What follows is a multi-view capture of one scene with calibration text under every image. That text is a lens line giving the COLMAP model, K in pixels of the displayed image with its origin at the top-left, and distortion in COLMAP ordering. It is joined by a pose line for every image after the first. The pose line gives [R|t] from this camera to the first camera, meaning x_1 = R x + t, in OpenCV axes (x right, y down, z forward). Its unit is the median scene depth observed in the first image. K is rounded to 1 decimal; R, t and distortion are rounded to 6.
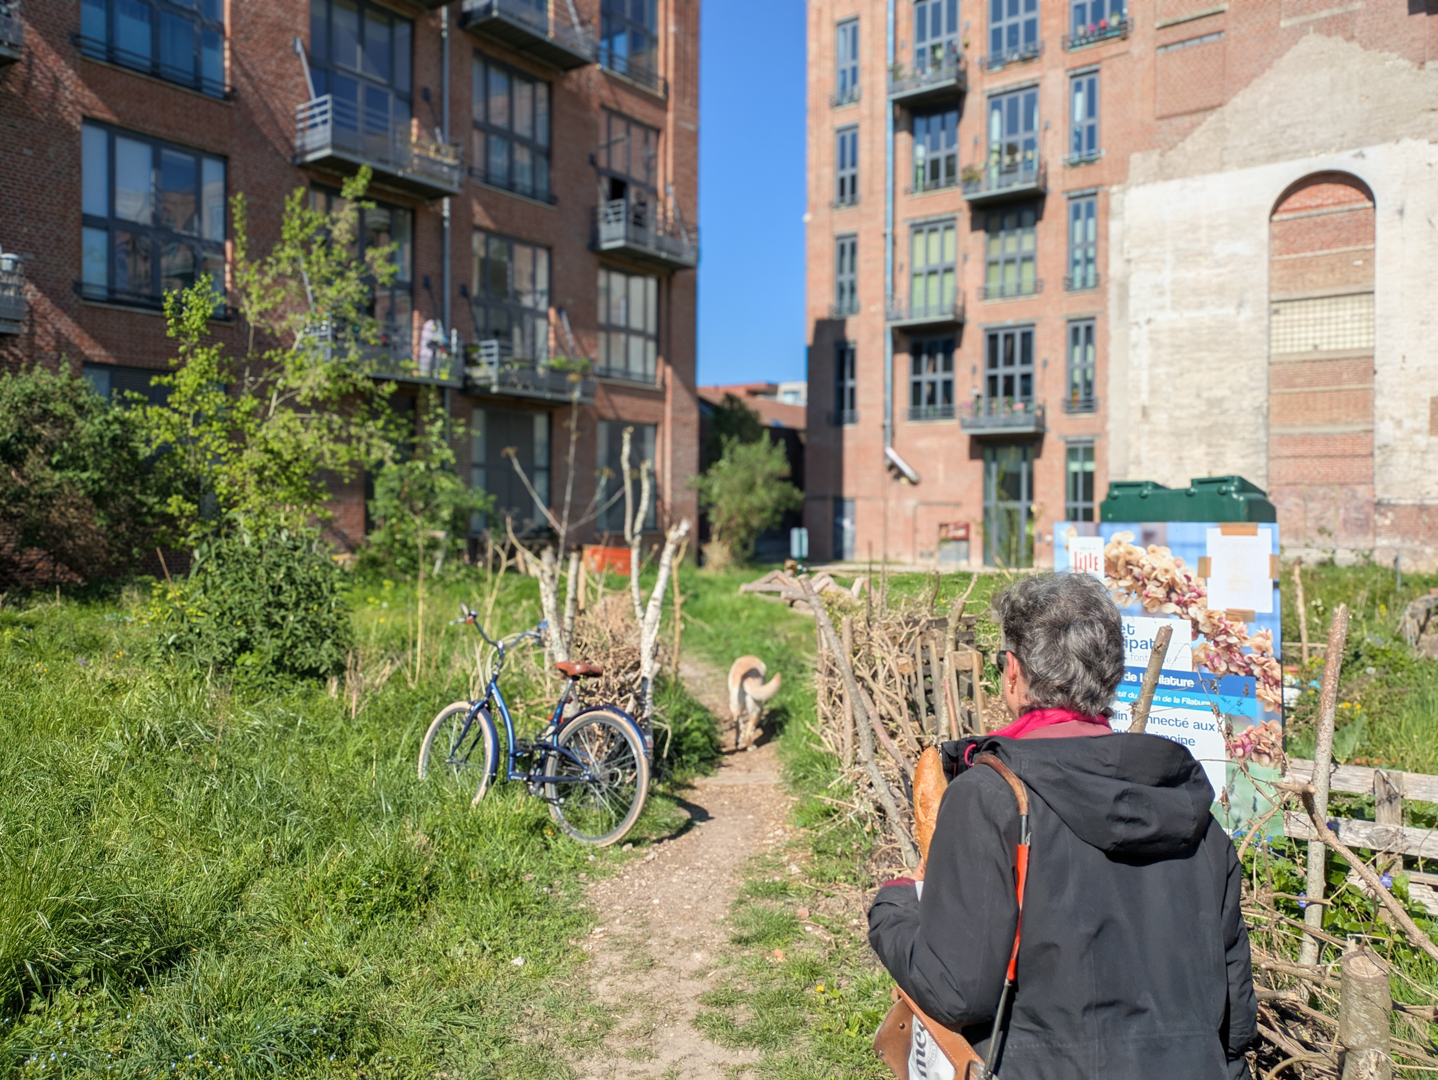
lens RADIAL K [[1013.3, 0, 708.2], [0, 1013.3, 550.7], [0, 0, 1]] dist [0.050588, -0.048951]
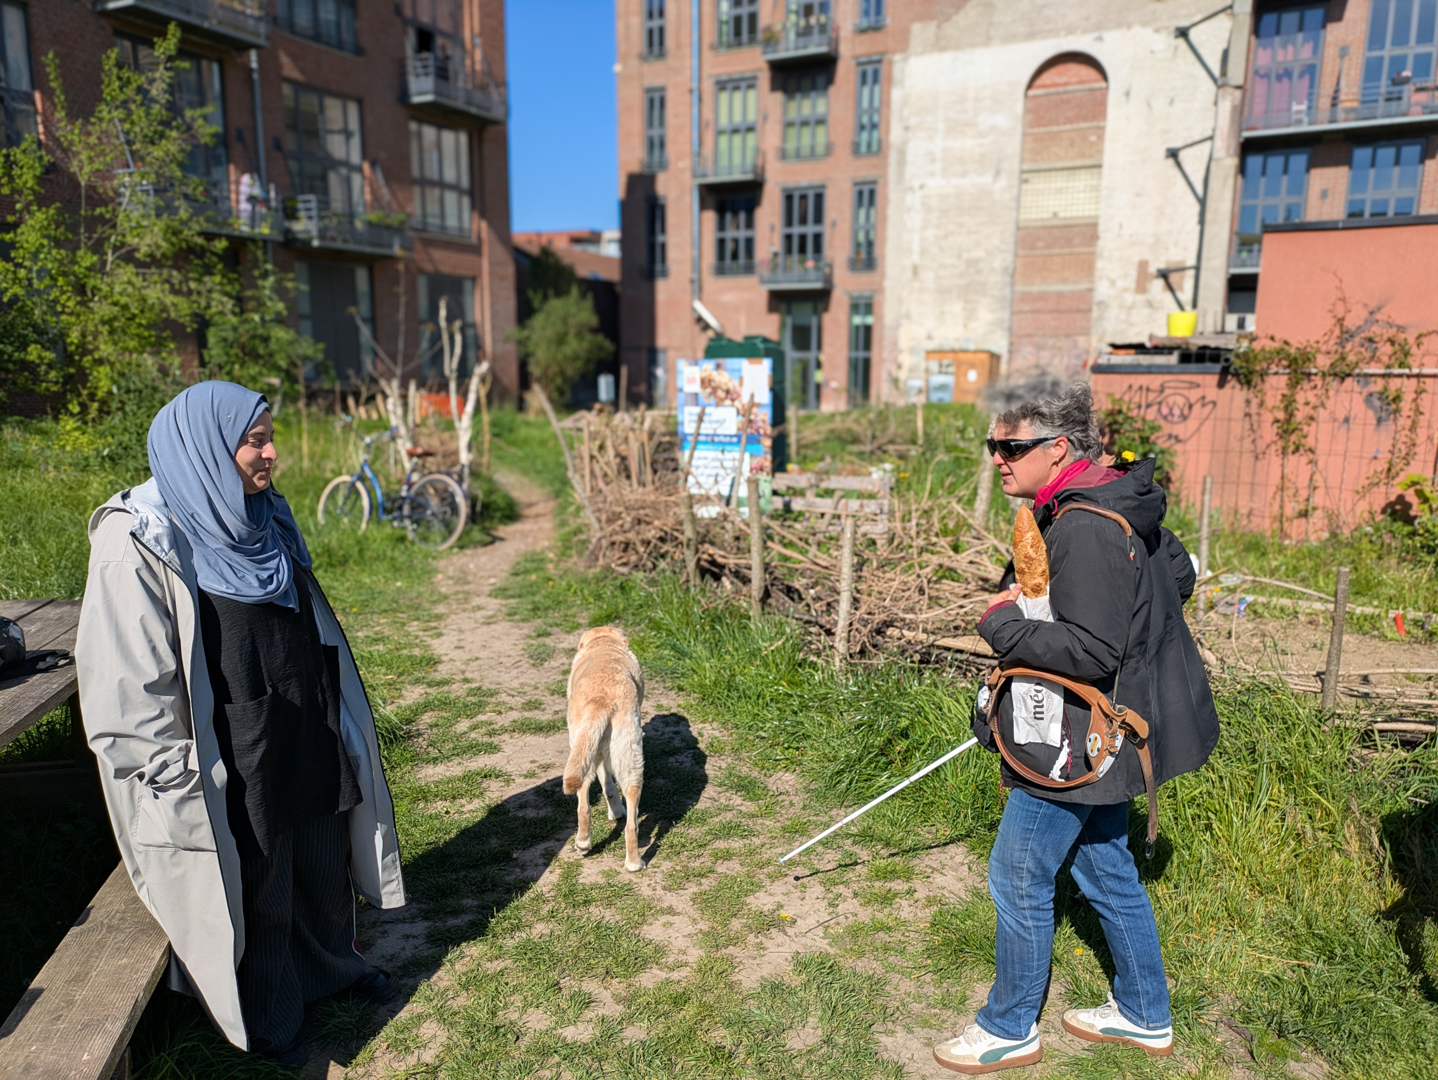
lens RADIAL K [[1013.3, 0, 708.2], [0, 1013.3, 550.7], [0, 0, 1]] dist [0.050588, -0.048951]
pose [[0.986665, -0.032648, 0.159454, 0.011313], [0.009434, 0.989500, 0.144223, 0.007208], [-0.162488, -0.140796, 0.976614, -0.123839]]
